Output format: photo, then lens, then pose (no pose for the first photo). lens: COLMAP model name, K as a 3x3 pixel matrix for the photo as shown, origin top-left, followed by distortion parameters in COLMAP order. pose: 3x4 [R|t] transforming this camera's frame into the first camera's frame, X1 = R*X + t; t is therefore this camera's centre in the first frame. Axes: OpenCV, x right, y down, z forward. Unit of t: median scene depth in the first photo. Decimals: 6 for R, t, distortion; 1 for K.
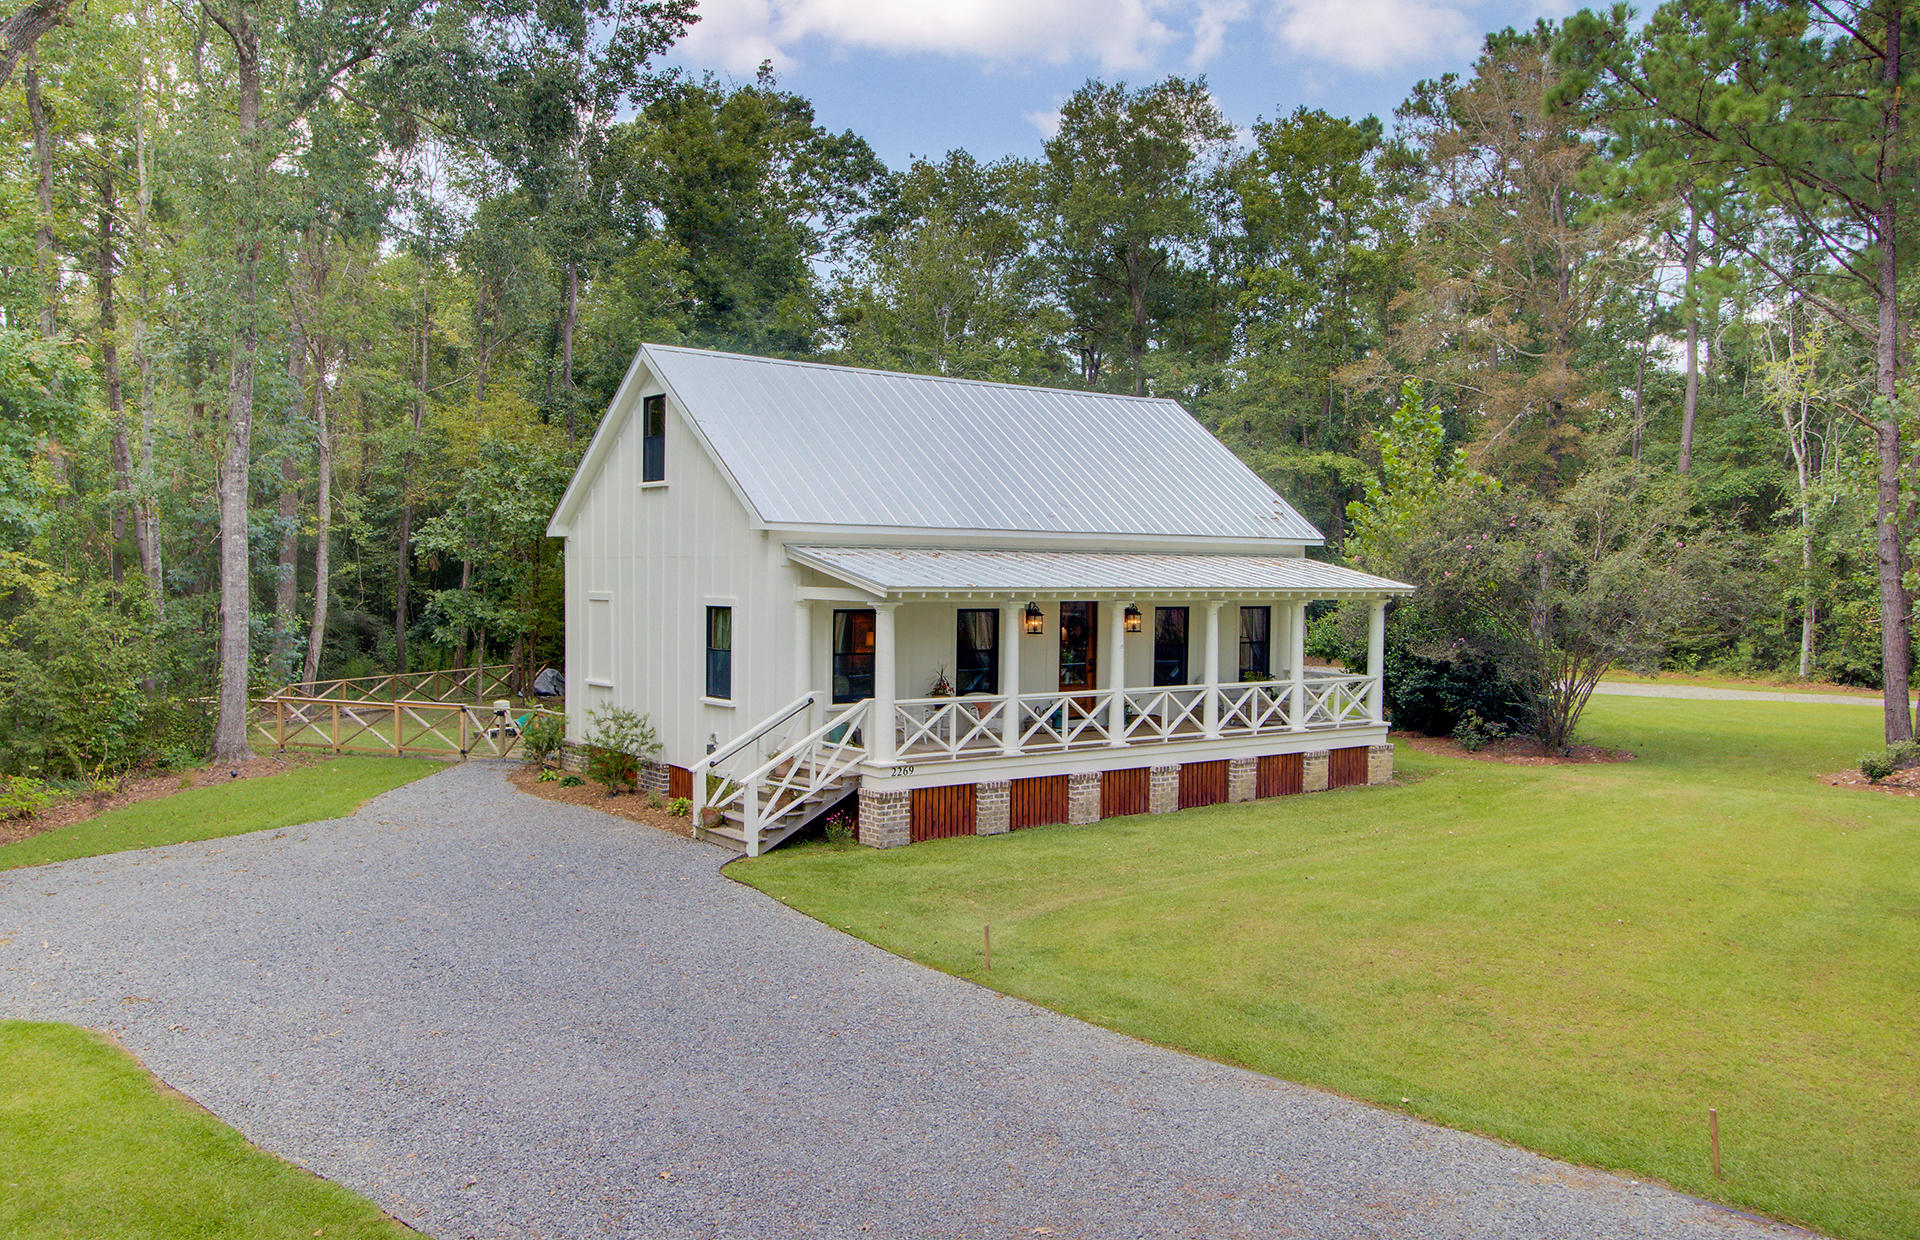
lens RADIAL K [[1529.5, 0, 965.1], [0, 1529.5, 614.8], [0, 0, 1]] dist [0.003384, 0.000403]
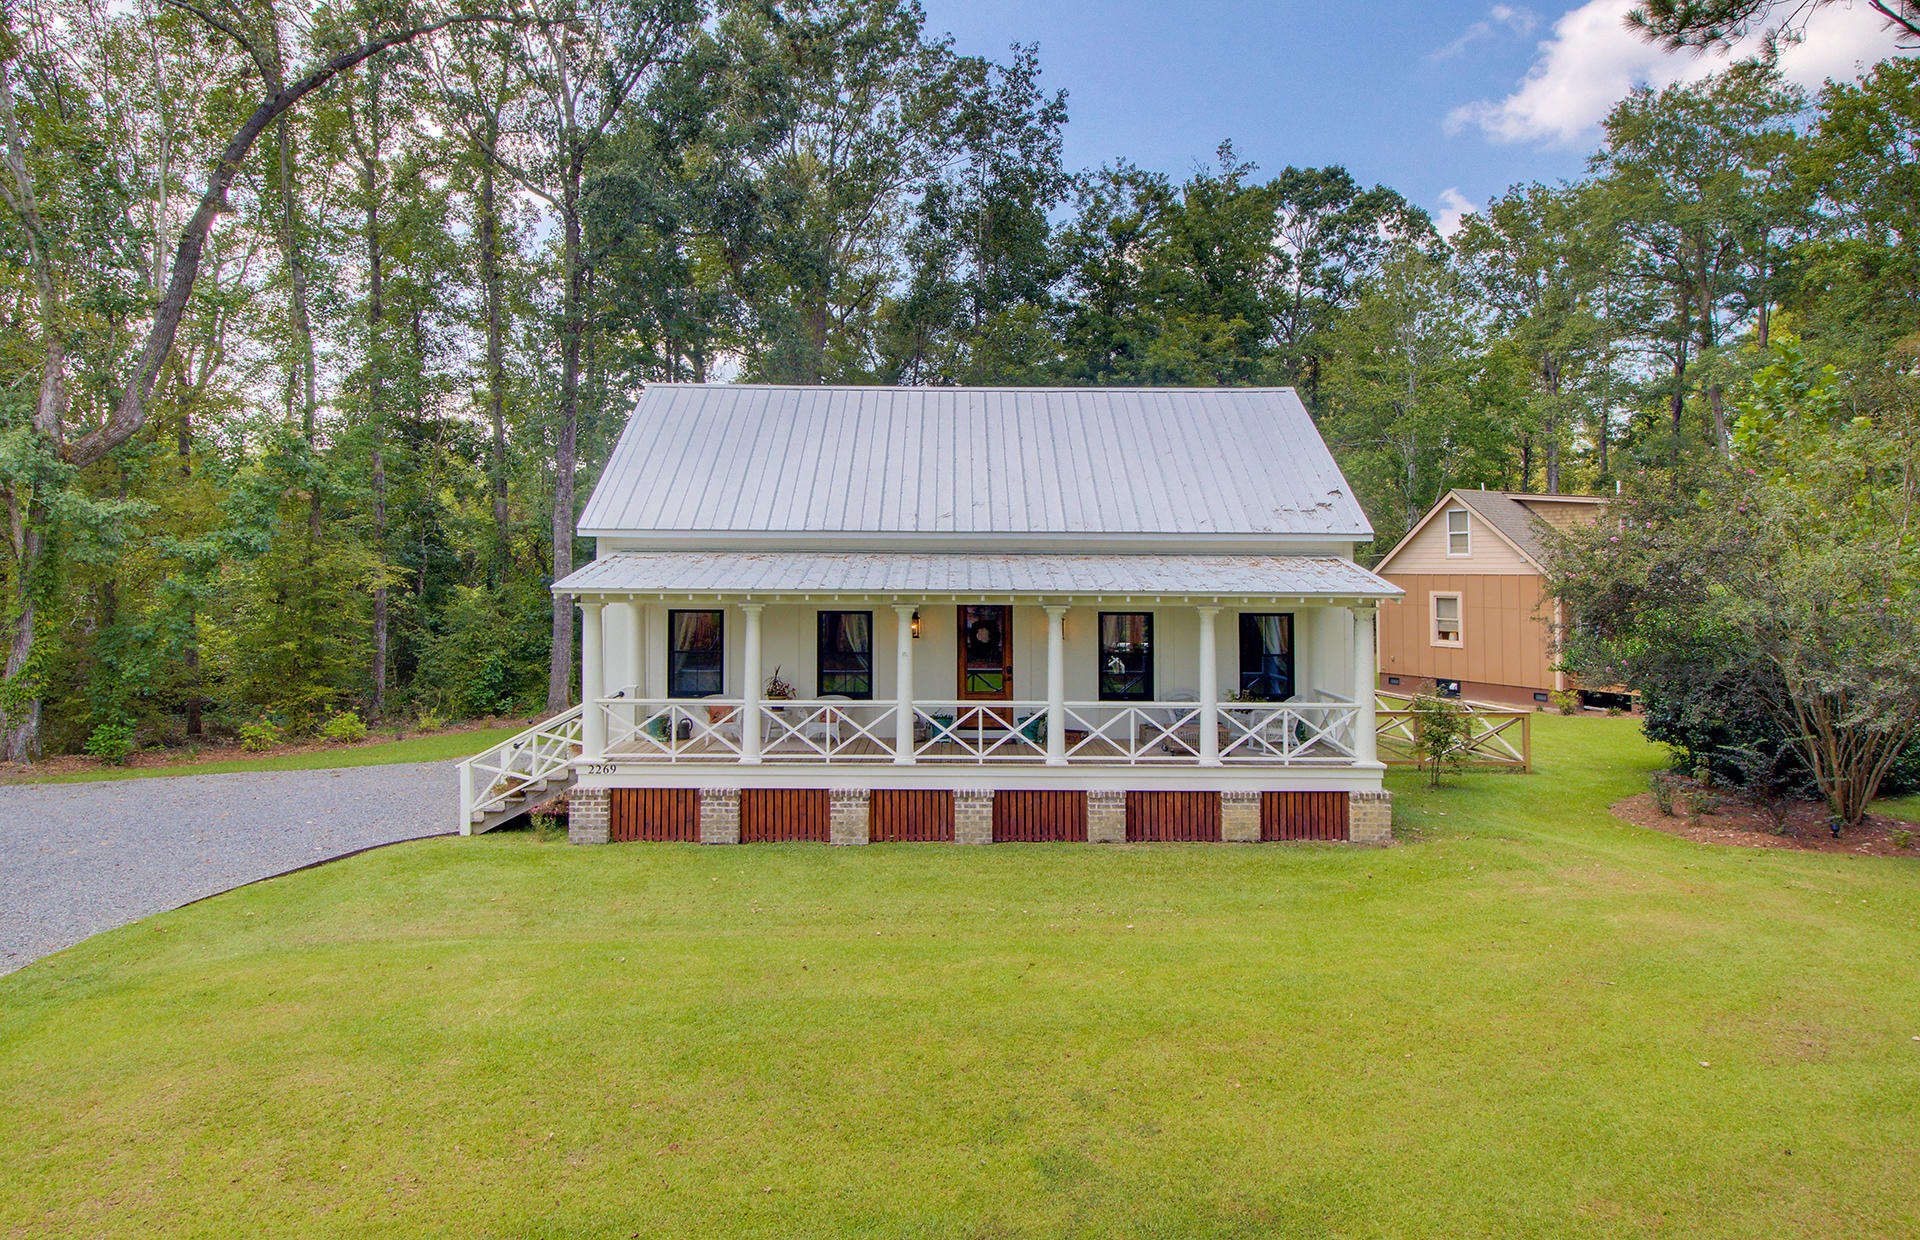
lens RADIAL K [[1184.7, 0, 902.6], [0, 1184.7, 532.2], [0, 0, 1]] dist [-0.009351, -0.004034]
pose [[0.810758, -0.023284, -0.584918, 0.485643], [-0.017930, 0.997752, -0.064572, -0.005170], [0.585106, 0.062840, 0.808518, 0.402056]]
